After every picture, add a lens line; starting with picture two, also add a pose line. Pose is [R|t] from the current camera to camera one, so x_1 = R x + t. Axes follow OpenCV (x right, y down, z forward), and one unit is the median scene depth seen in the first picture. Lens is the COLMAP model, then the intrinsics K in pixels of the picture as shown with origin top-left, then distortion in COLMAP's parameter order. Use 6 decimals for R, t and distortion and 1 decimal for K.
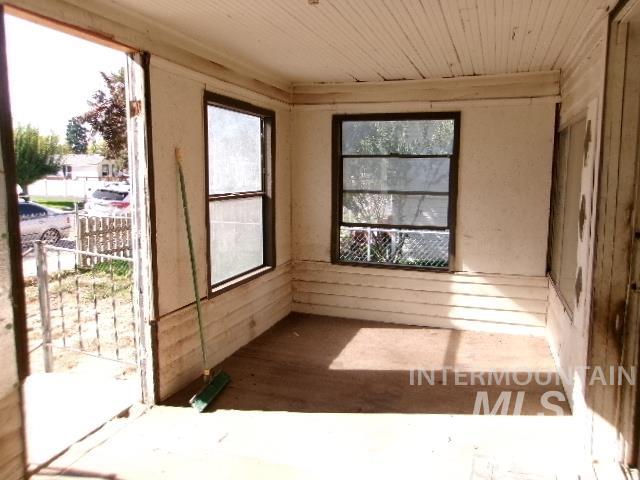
lens RADIAL K [[502.0, 0, 320.2], [0, 502.0, 239.1], [0, 0, 1]] dist [-0.010601, 0.039305]
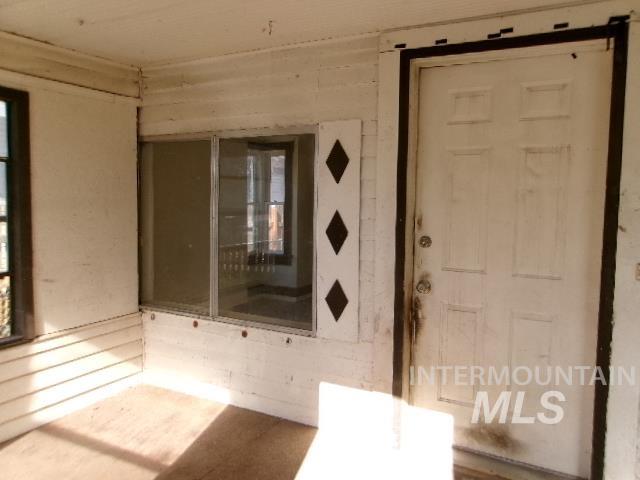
lens RADIAL K [[502.0, 0, 321.3], [0, 502.0, 235.2], [0, 0, 1]] dist [-0.010601, 0.039305]
pose [[0.158777, -0.078102, 0.984220, -0.312650], [0.120715, 0.990923, 0.059160, -0.063186], [-0.979907, 0.109417, 0.166764, 0.538133]]
